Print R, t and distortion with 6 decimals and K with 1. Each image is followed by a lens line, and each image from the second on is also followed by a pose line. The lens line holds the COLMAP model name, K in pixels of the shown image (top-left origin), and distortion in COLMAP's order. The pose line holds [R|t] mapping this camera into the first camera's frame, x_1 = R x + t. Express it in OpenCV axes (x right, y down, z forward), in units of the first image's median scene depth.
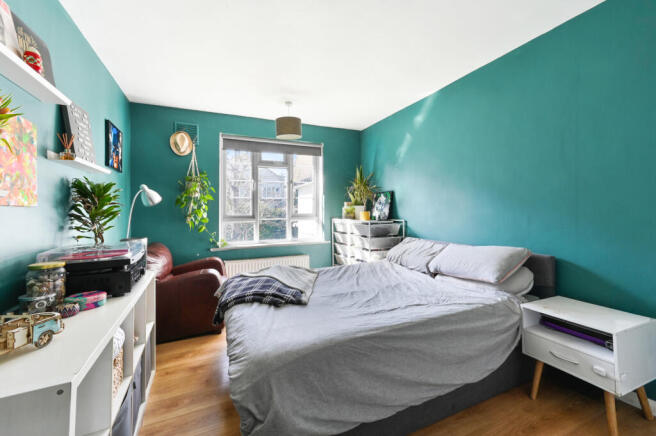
lens RADIAL K [[264.8, 0, 324.9], [0, 264.8, 205.0], [0, 0, 1]] dist [0.002919, 0.000263]
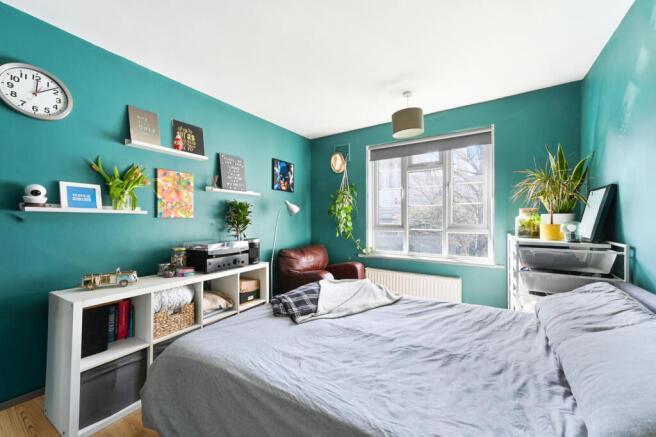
lens RADIAL K [[257.6, 0, 328.8], [0, 257.6, 215.9], [0, 0, 1]] dist [0.017934, 0.000195]
pose [[0.554868, -0.000044, -0.831938, 0.382546], [0.012200, 0.999893, 0.008084, -0.003918], [0.831849, -0.014635, 0.554809, 0.306962]]
